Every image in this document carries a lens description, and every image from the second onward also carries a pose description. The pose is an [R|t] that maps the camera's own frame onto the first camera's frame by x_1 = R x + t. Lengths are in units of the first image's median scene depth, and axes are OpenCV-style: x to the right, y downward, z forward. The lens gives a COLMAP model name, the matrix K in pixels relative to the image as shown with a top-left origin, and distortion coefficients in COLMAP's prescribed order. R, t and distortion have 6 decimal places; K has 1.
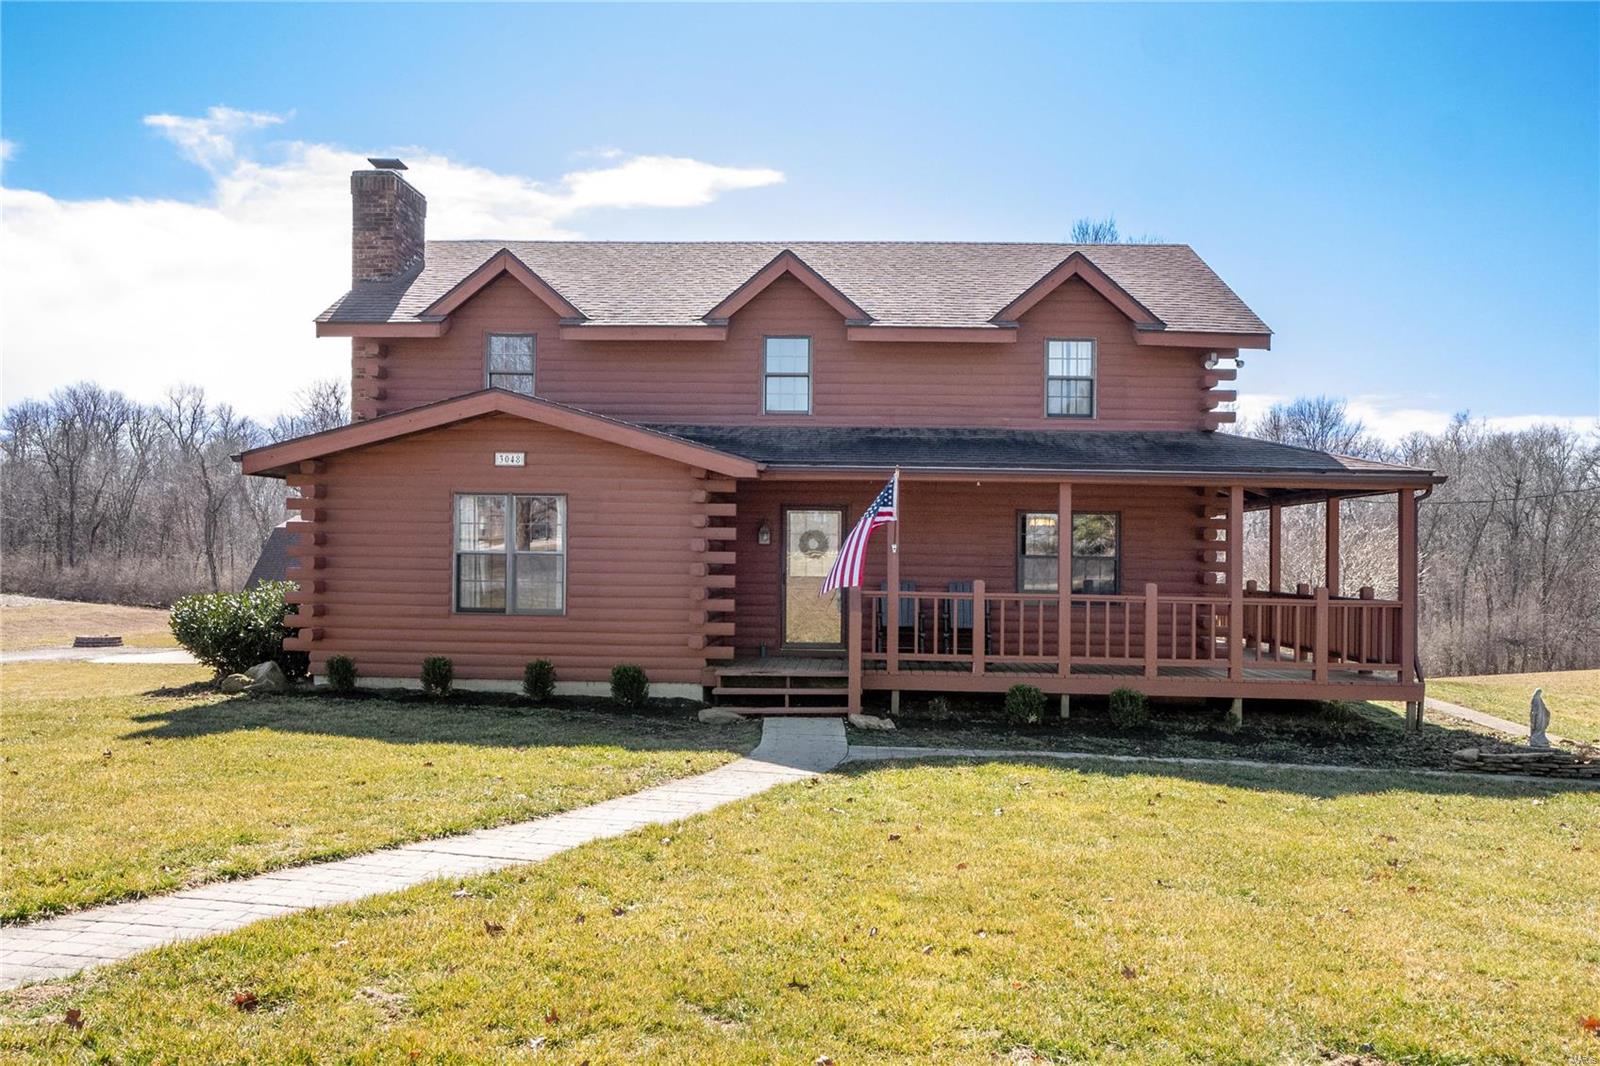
lens RADIAL K [[1258.3, 0, 800.0], [0, 1258.3, 533.0], [0, 0, 1]] dist [-0.012180, -0.003420]
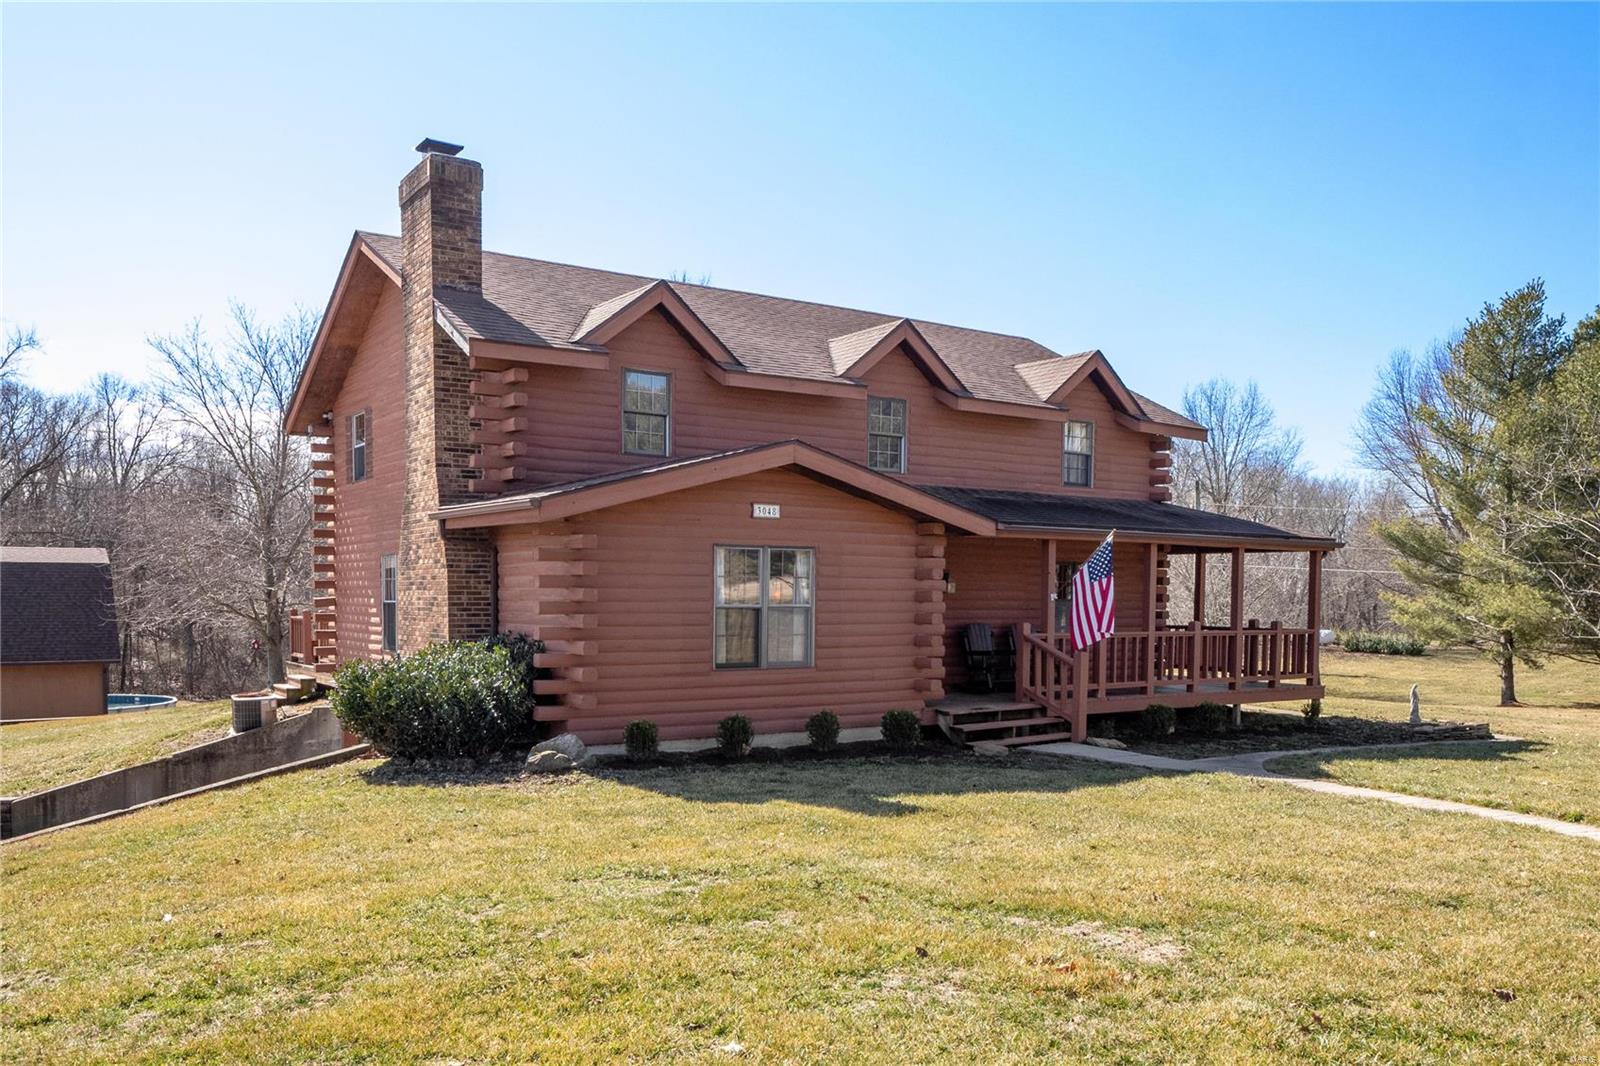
lens RADIAL K [[1587.4, 0, 800.0], [0, 1587.4, 533.0], [0, 0, 1]] dist [-0.007200, -0.000438]
pose [[0.730514, 0.013722, 0.682759, -1.037439], [-0.003396, 0.999859, -0.016461, -0.020522], [-0.682889, 0.009706, 0.730458, 0.065837]]
